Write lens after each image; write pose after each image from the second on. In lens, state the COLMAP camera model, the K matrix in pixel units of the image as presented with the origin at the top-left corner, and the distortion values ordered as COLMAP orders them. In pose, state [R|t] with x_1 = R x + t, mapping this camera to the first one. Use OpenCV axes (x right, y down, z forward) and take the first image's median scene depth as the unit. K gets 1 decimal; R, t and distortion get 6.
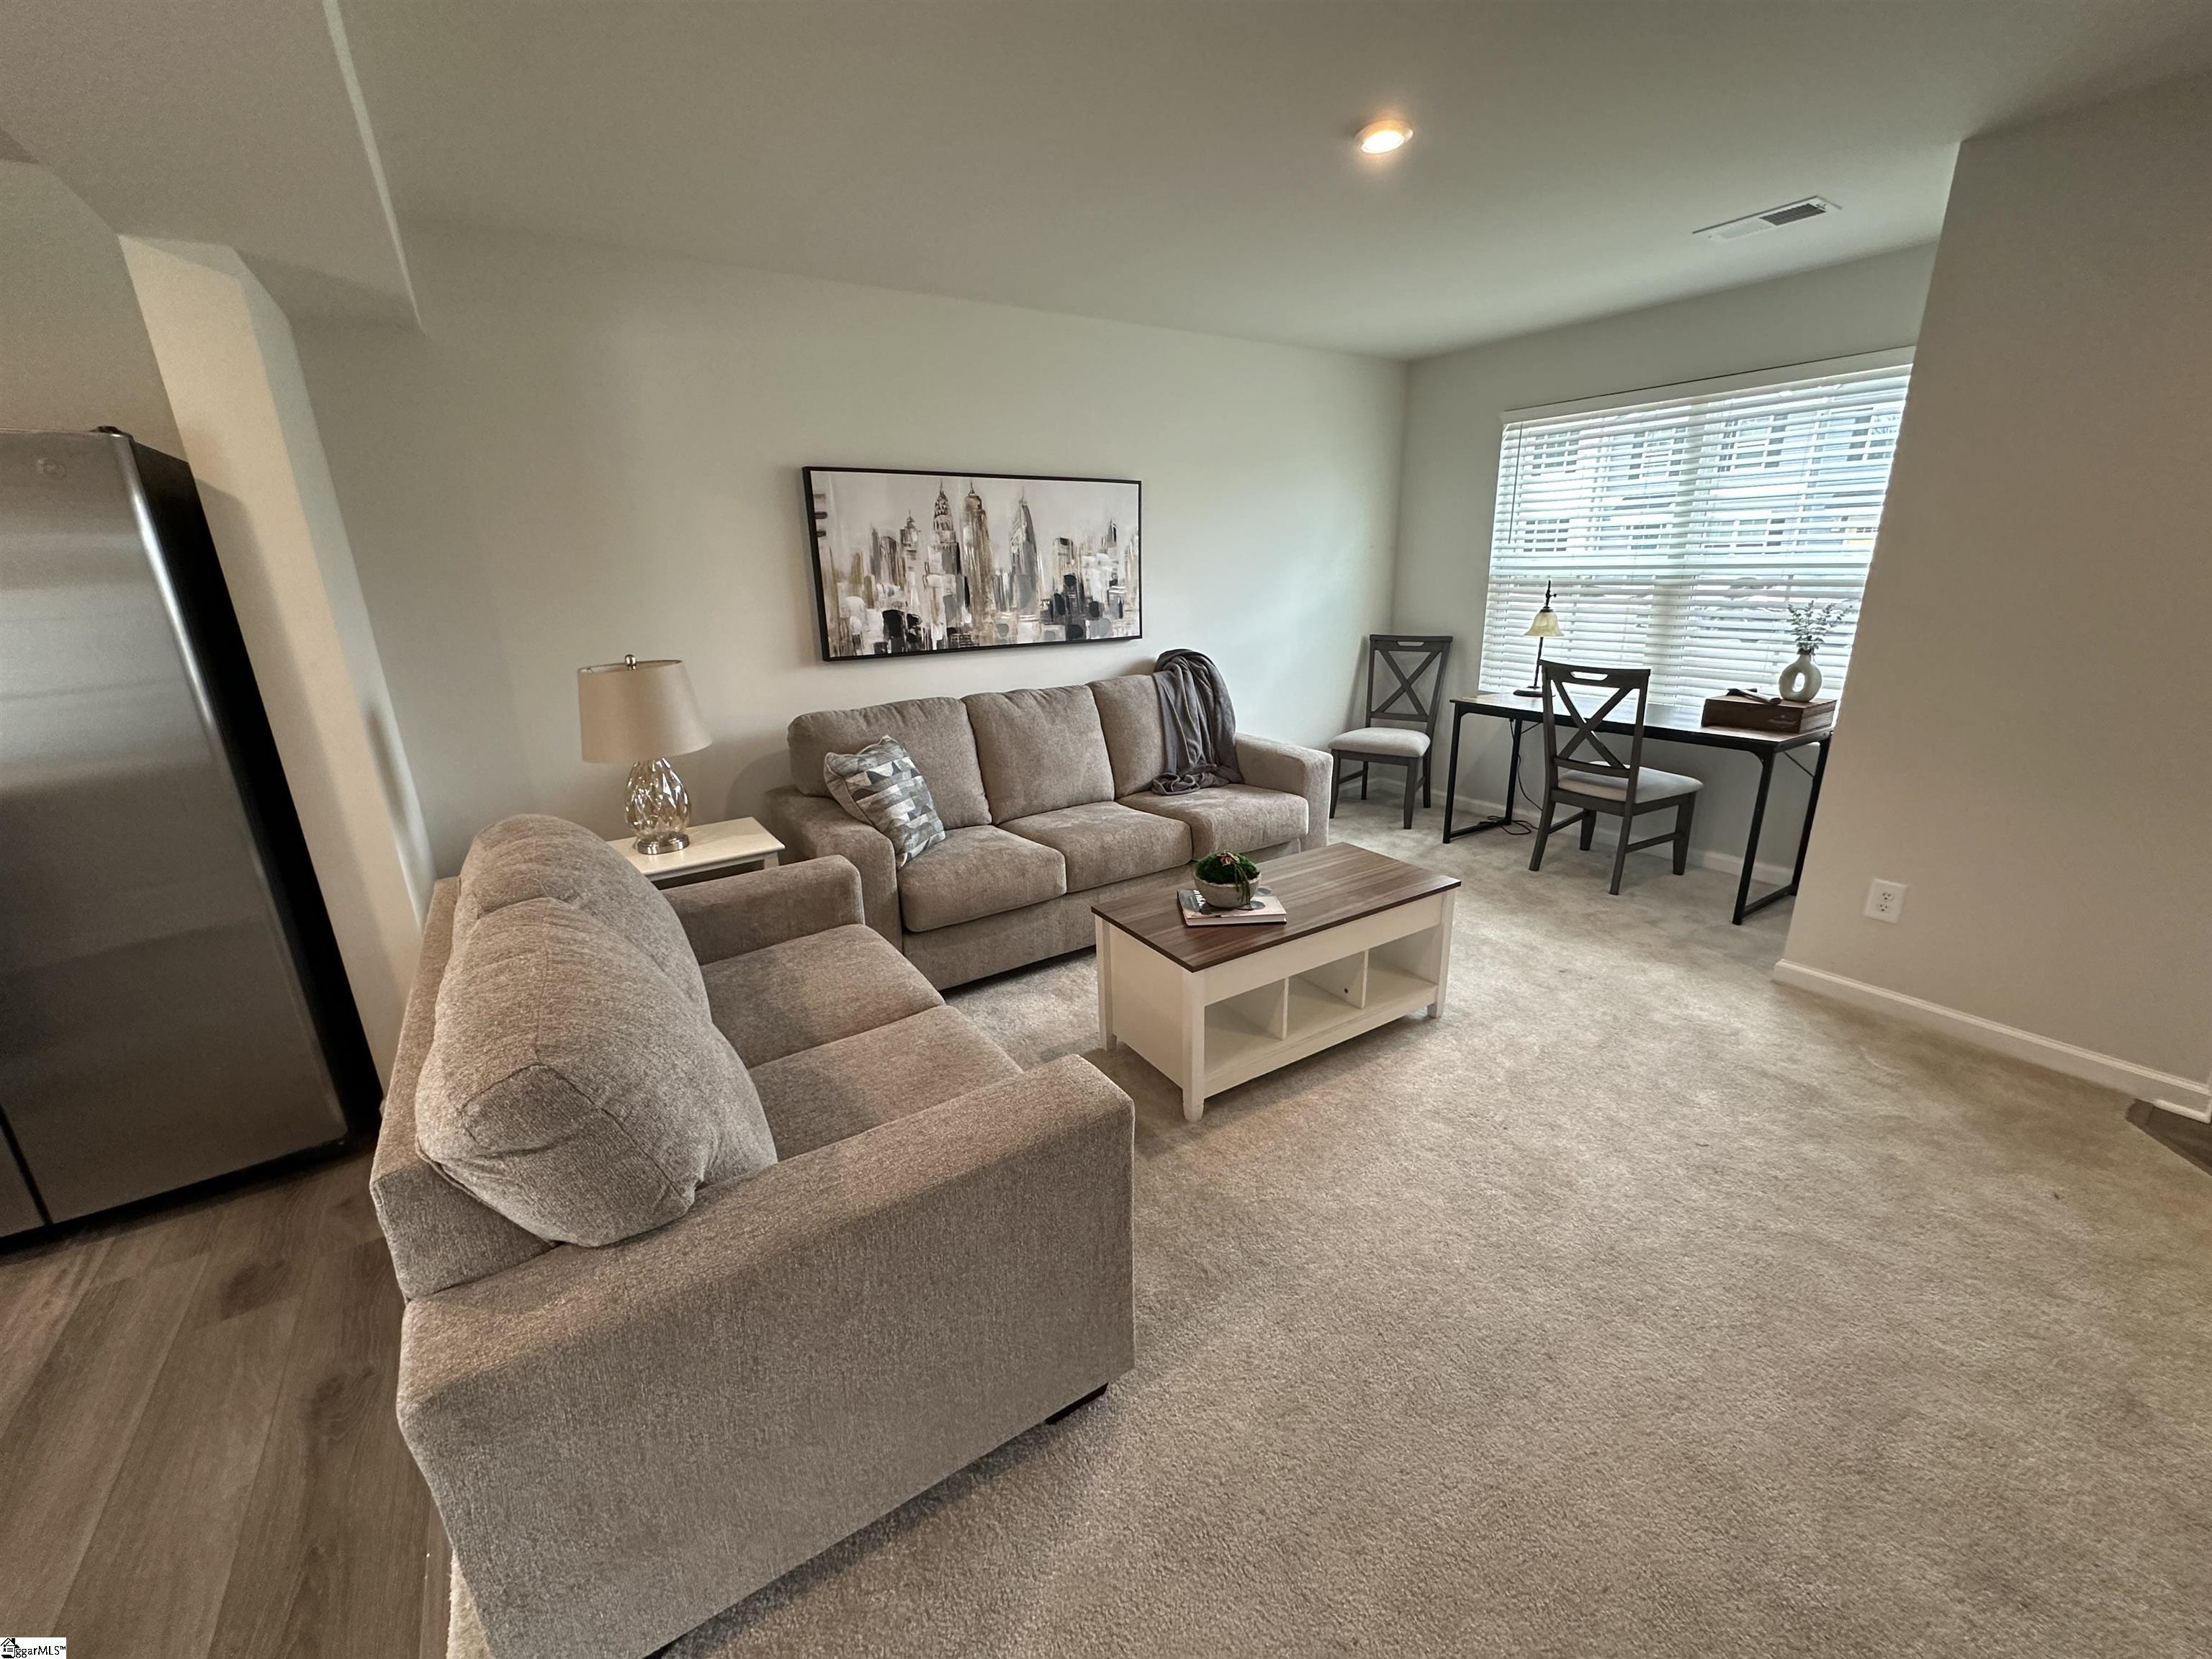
lens RADIAL K [[889.4, 0, 1106.0], [0, 889.4, 829.5], [0, 0, 1]] dist [0.001573, 0.000463]
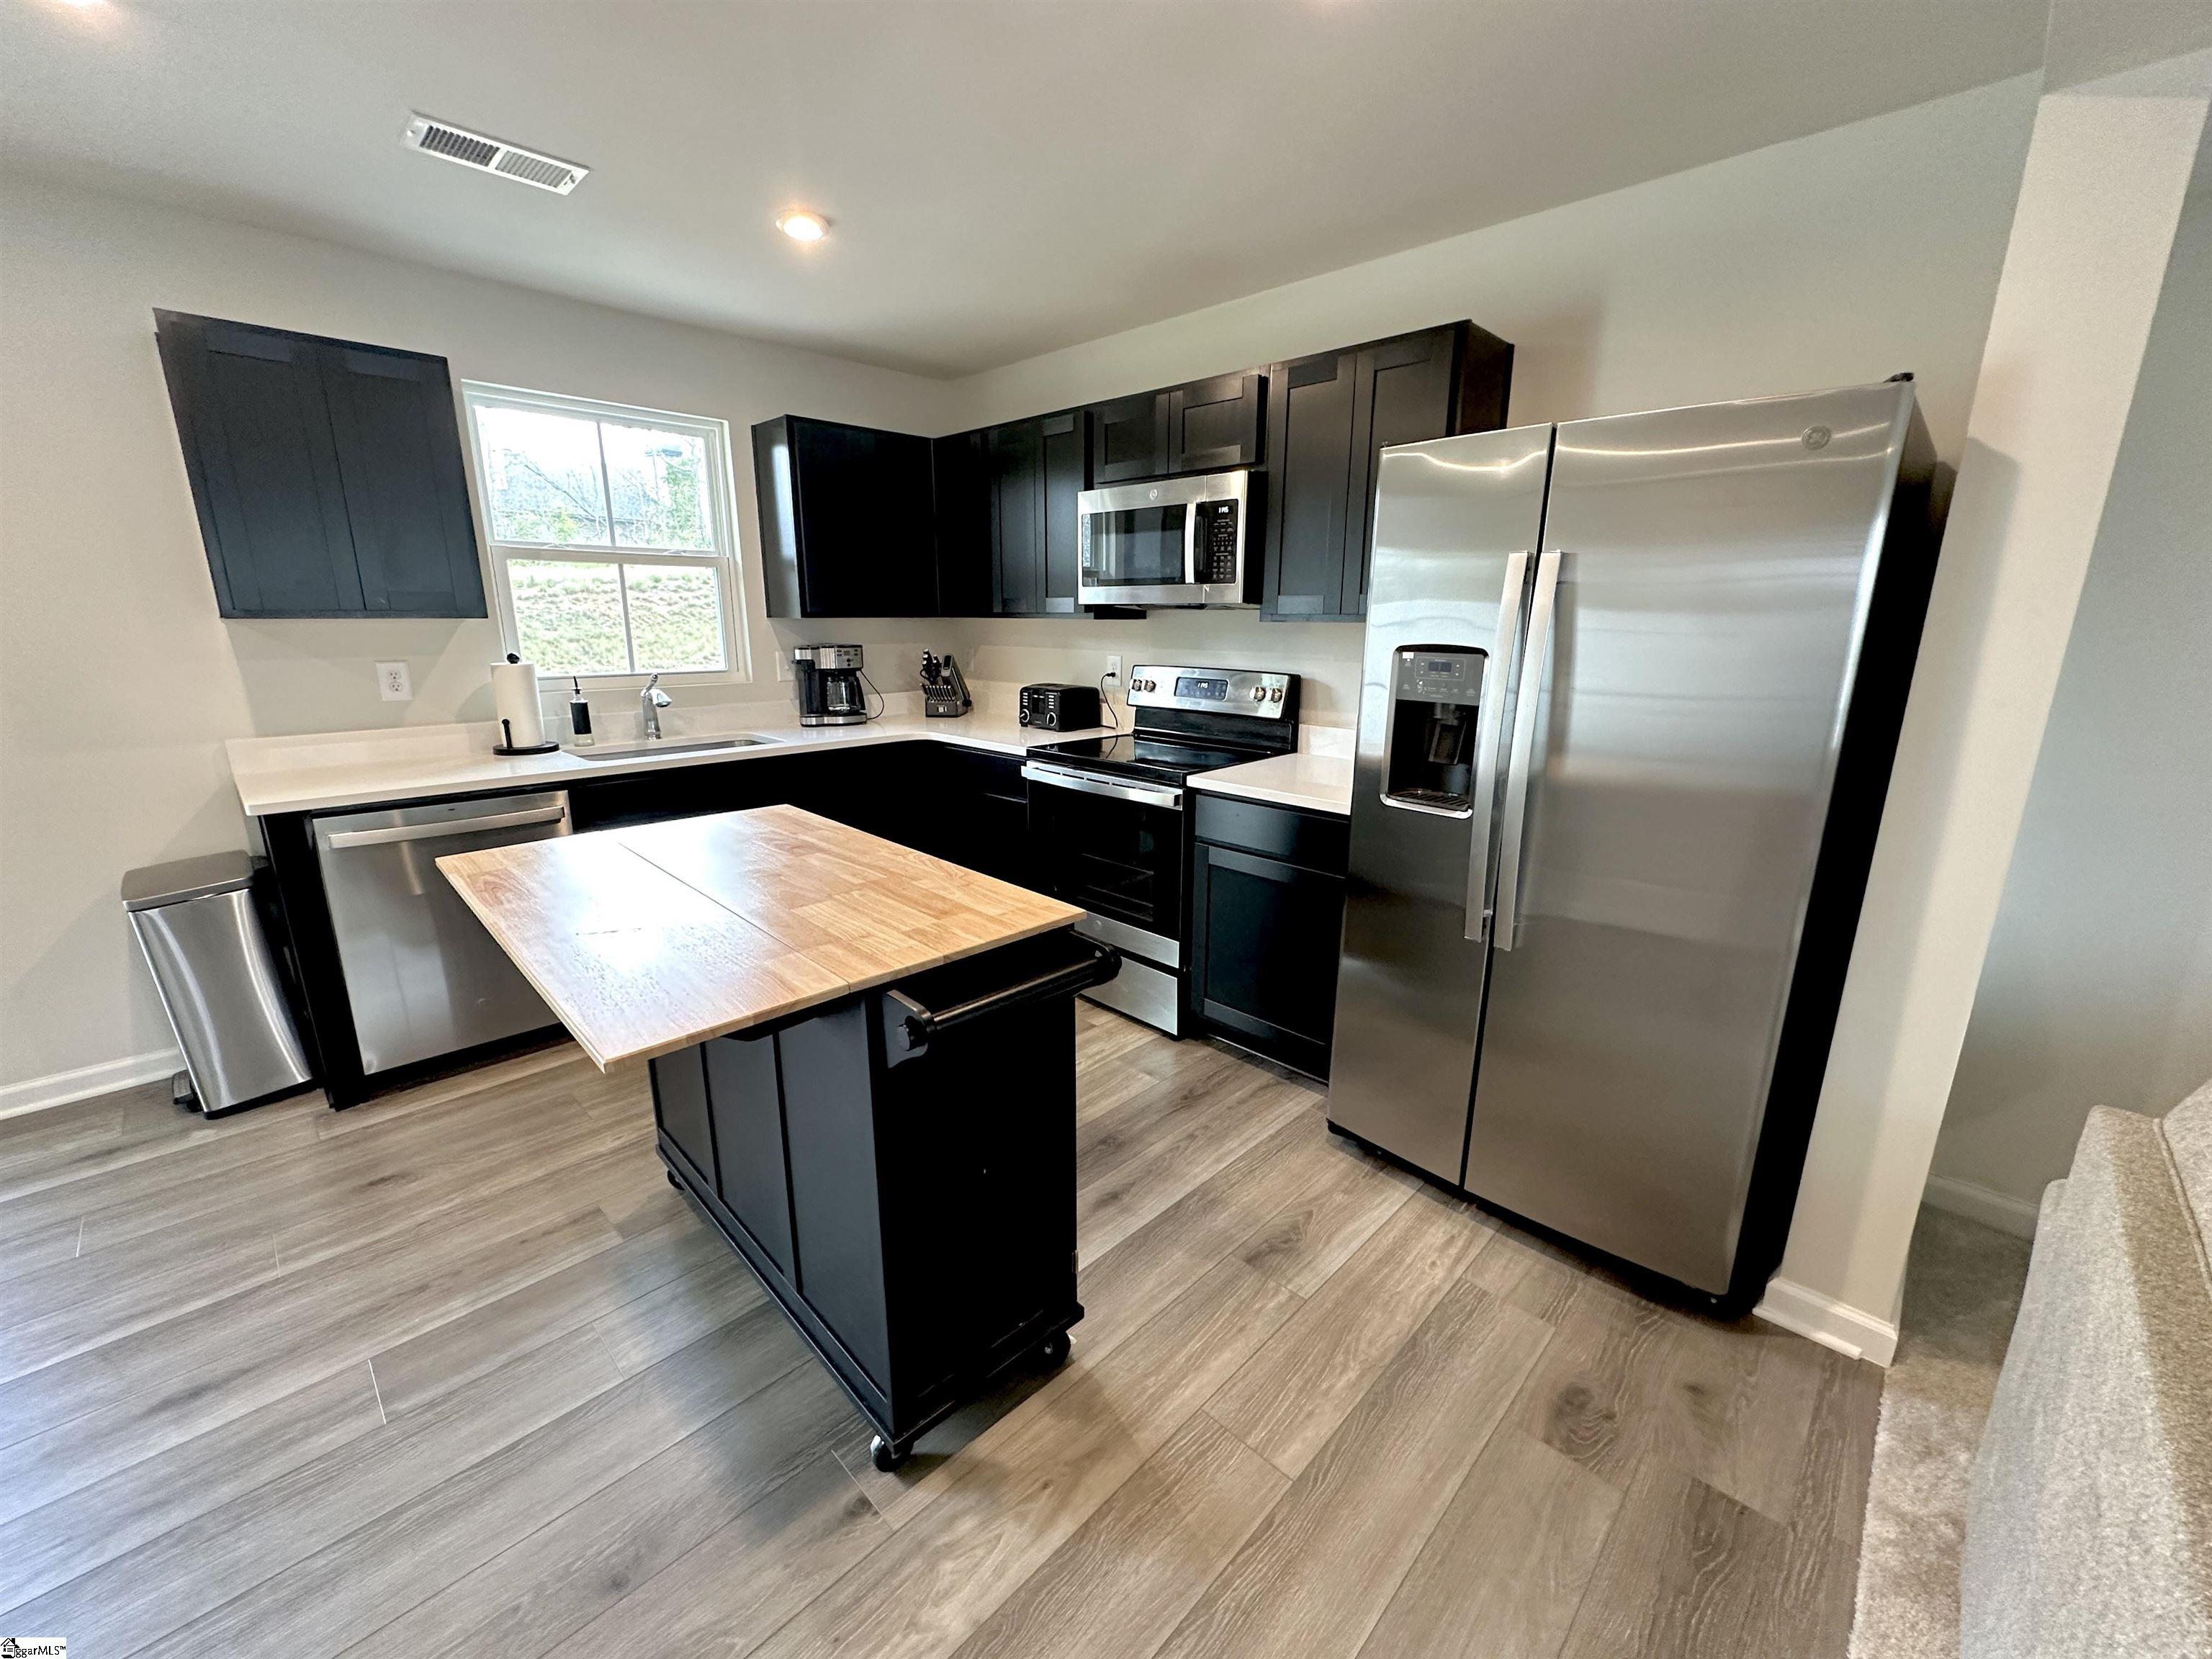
lens RADIAL K [[874.5, 0, 1106.0], [0, 874.5, 829.5], [0, 0, 1]] dist [0.001091, 0.000178]
pose [[0.206242, 0.258267, -0.943802, -0.234378], [-0.300133, 0.934742, 0.190202, -0.010690], [0.931335, 0.244039, 0.270298, 0.133161]]
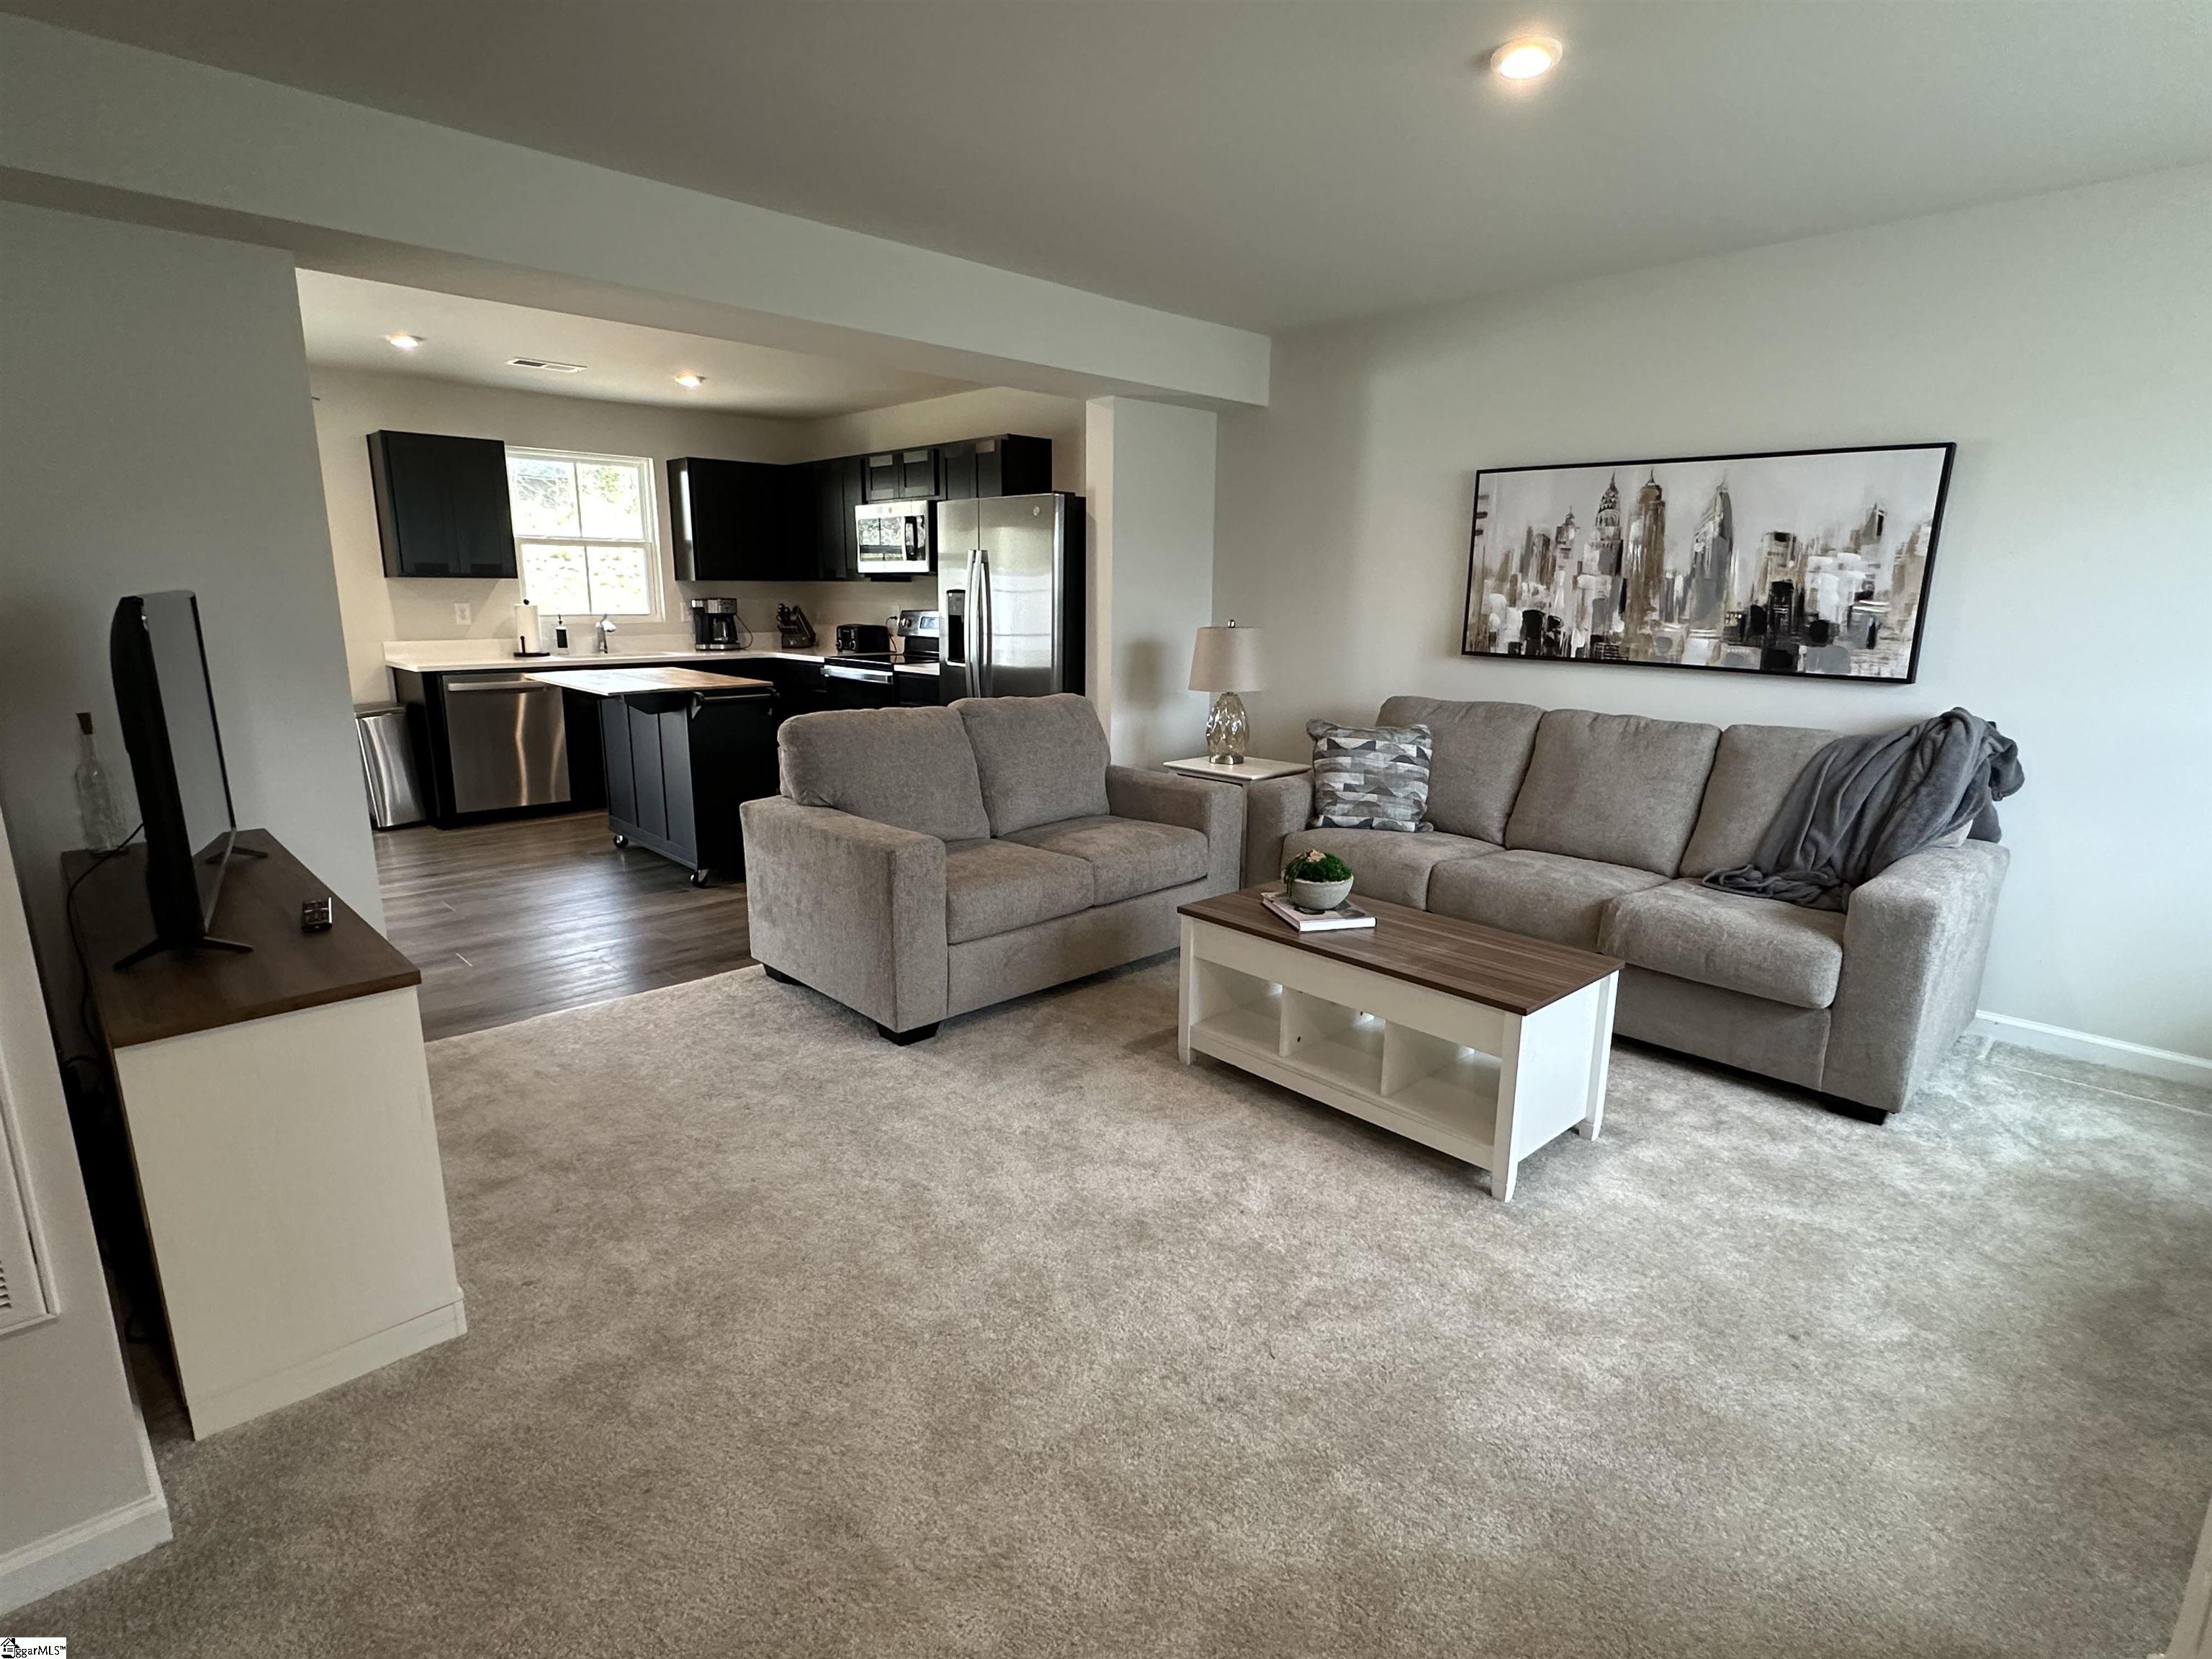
lens RADIAL K [[1086.9, 0, 1106.0], [0, 1086.9, 829.5], [0, 0, 1]] dist [-0.001505, -0.000119]
pose [[0.191421, 0.238352, -0.952127, 0.811341], [-0.304877, 0.936520, 0.173151, -0.086798], [0.932957, 0.257137, 0.251937, 0.333060]]
